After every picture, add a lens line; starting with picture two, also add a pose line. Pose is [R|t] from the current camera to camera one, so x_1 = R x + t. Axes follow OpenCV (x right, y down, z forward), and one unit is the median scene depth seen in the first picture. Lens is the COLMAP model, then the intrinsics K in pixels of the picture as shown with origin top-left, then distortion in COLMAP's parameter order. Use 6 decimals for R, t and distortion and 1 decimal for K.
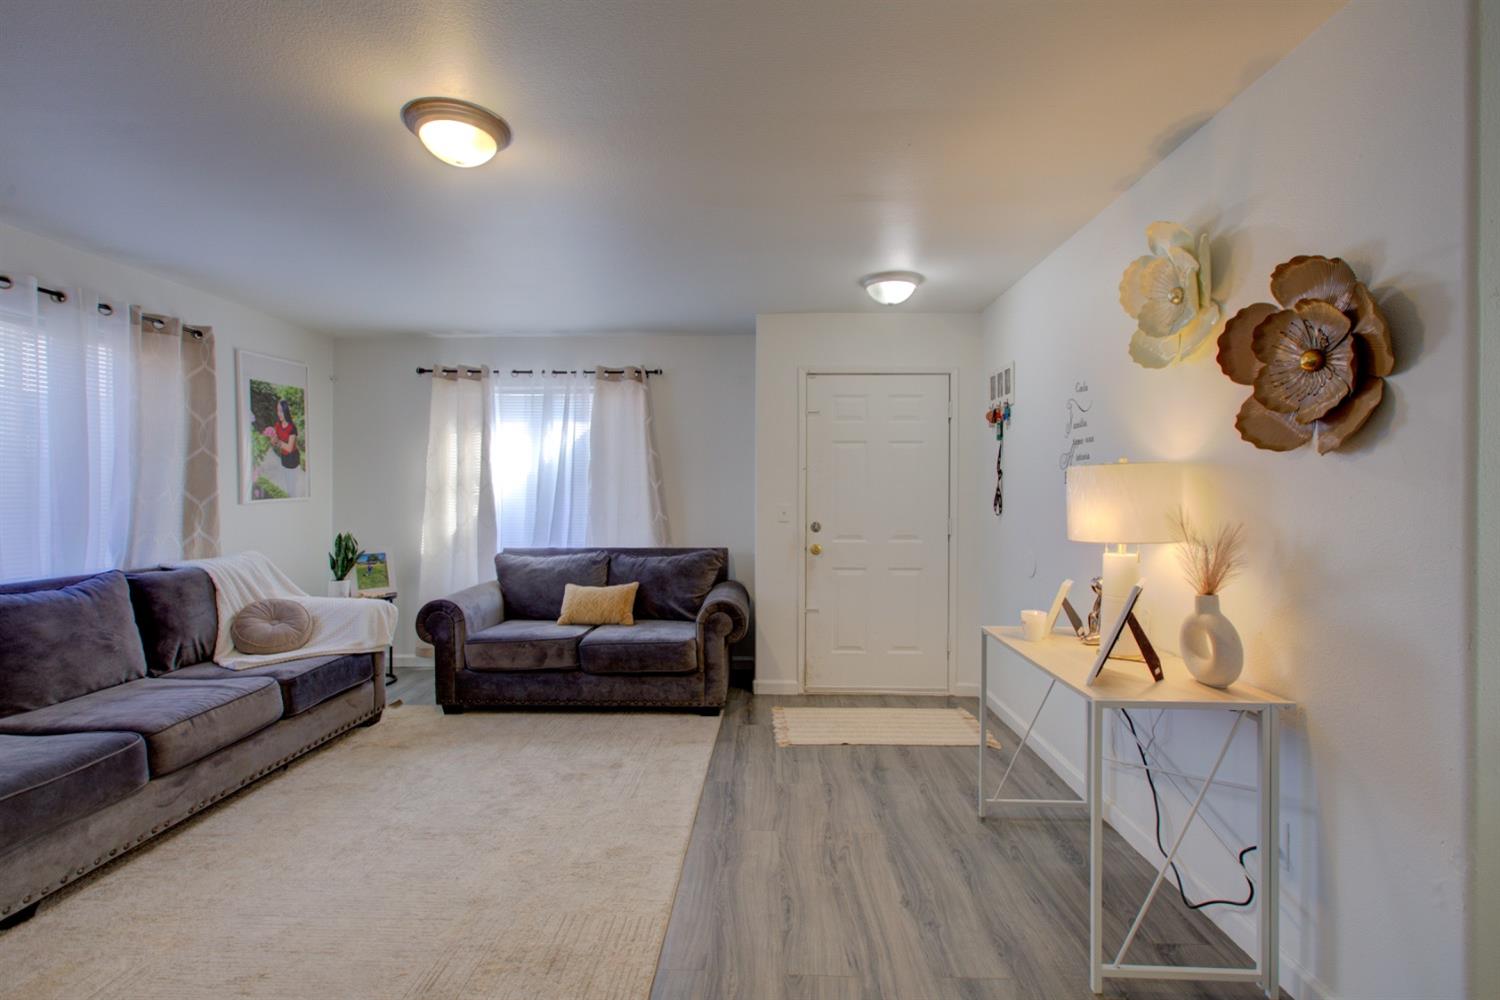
lens RADIAL K [[688.5, 0, 747.1], [0, 688.5, 492.0], [0, 0, 1]] dist [-0.007990, 0.004859]
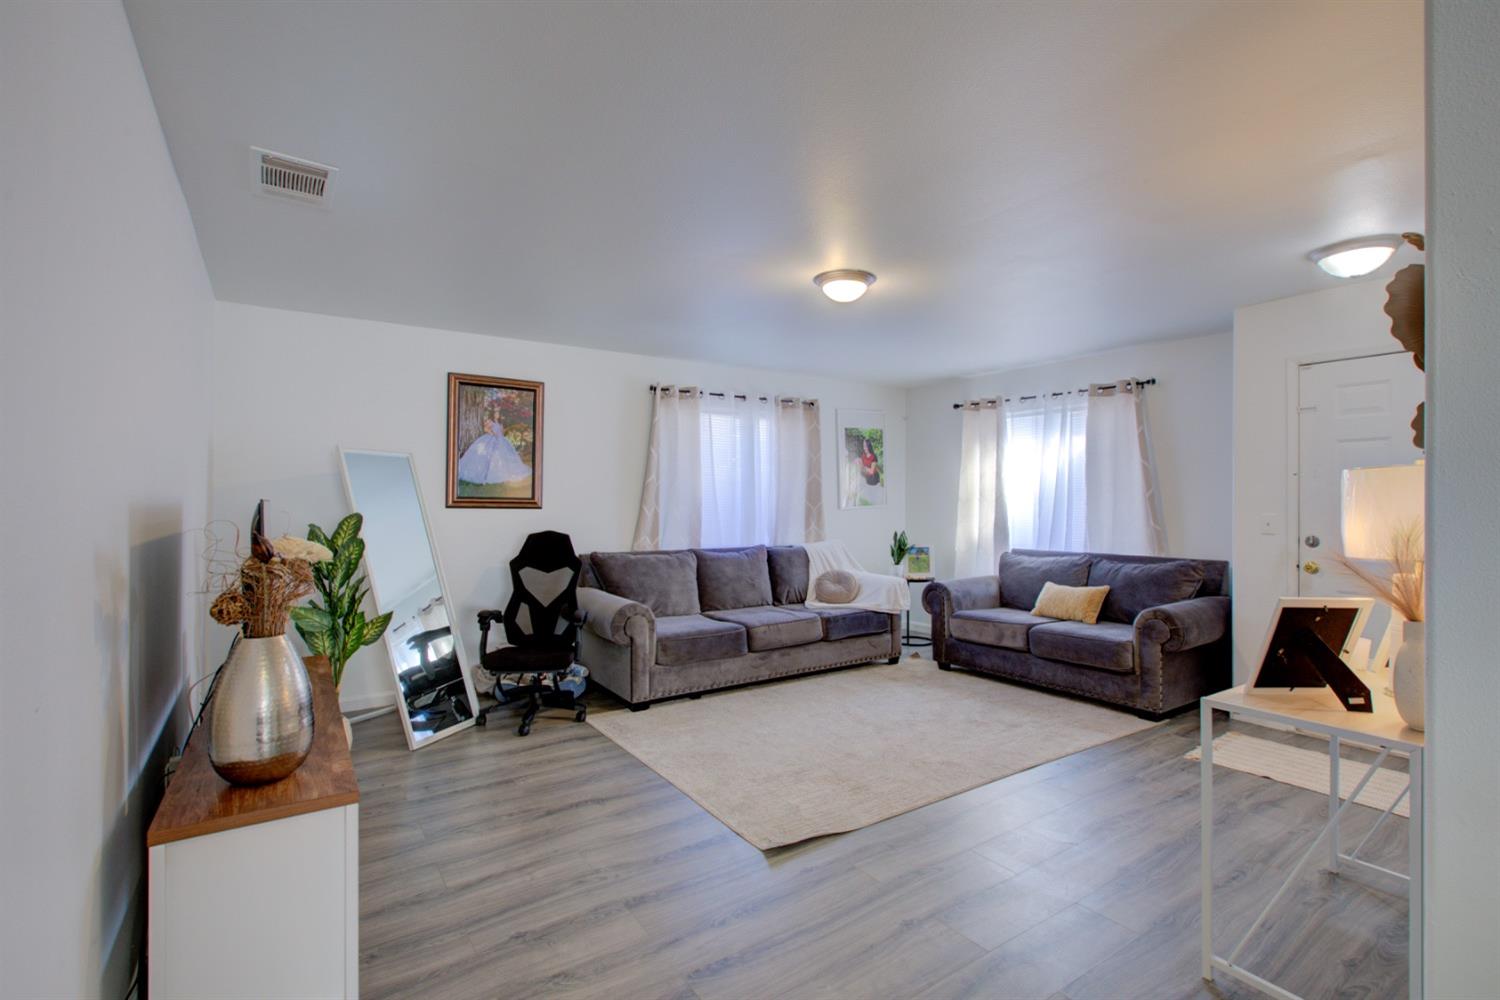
lens RADIAL K [[688.5, 0, 750.7], [0, 688.5, 502.9], [0, 0, 1]] dist [-0.007990, 0.004859]
pose [[0.589812, 0.000570, -0.807541, 0.437183], [0.001892, 0.999996, 0.002088, -0.000821], [0.807539, -0.002759, 0.589808, -0.082101]]
